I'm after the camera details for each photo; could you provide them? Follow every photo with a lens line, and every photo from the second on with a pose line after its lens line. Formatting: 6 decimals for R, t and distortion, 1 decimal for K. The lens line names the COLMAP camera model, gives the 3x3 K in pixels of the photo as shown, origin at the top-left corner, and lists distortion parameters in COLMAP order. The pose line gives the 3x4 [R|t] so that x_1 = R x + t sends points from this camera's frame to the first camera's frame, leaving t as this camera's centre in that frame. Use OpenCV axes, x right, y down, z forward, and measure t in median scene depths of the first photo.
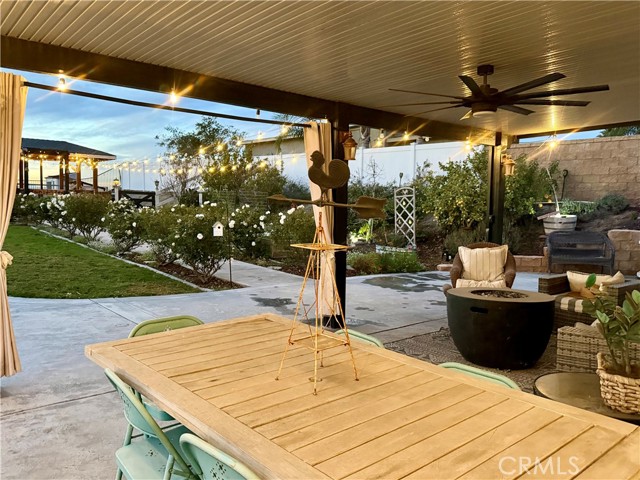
lens RADIAL K [[502.9, 0, 320.0], [0, 502.9, 240.0], [0, 0, 1]] dist [0.098337, -0.156919]
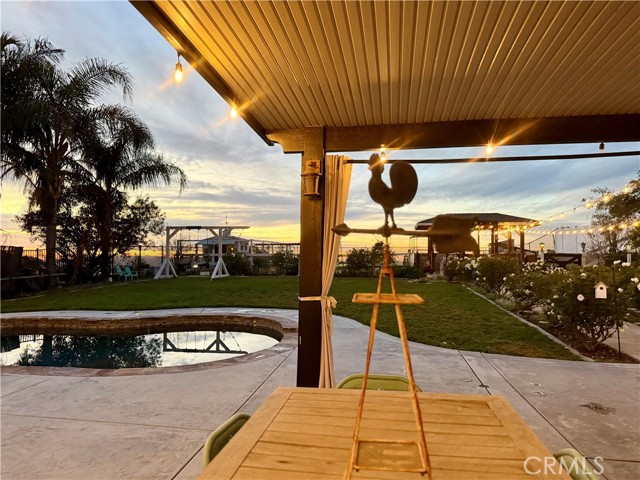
lens RADIAL K [[446.9, 0, 320.0], [0, 446.9, 240.0], [0, 0, 1]] dist [-0.000718, -0.003024]
pose [[0.634517, -0.049455, -0.771325, 0.082641], [-0.053088, 0.992805, -0.107327, 0.000984], [0.771084, 0.109049, 0.627326, 0.122862]]
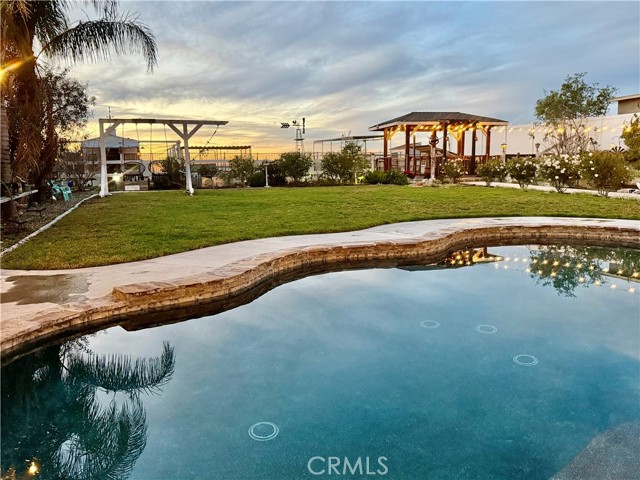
lens RADIAL K [[502.9, 0, 320.0], [0, 502.9, 240.0], [0, 0, 1]] dist [0.098337, -0.156919]
pose [[0.909048, 0.023490, -0.416029, -0.799015], [0.002326, 0.998108, 0.061437, 0.043878], [0.416685, -0.056817, 0.907274, -0.388104]]
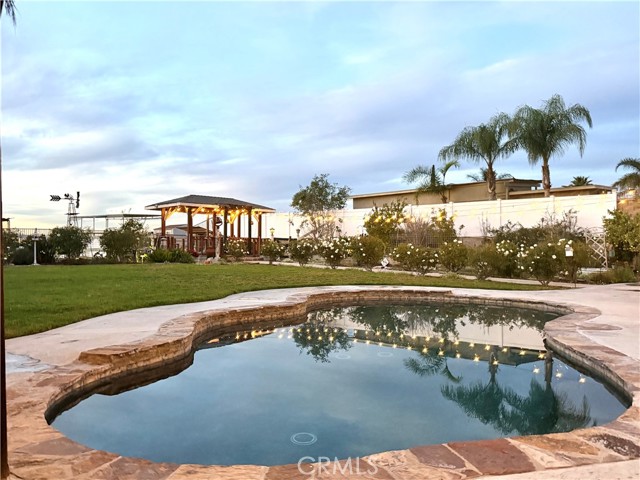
lens RADIAL K [[500.6, 0, 320.9], [0, 500.6, 250.7], [0, 0, 1]] dist [0.107075, -0.149343]
pose [[0.996627, -0.020363, 0.079493, -1.006353], [0.026284, 0.996899, -0.074173, 0.067904], [-0.077736, 0.076012, 0.994072, -0.510347]]
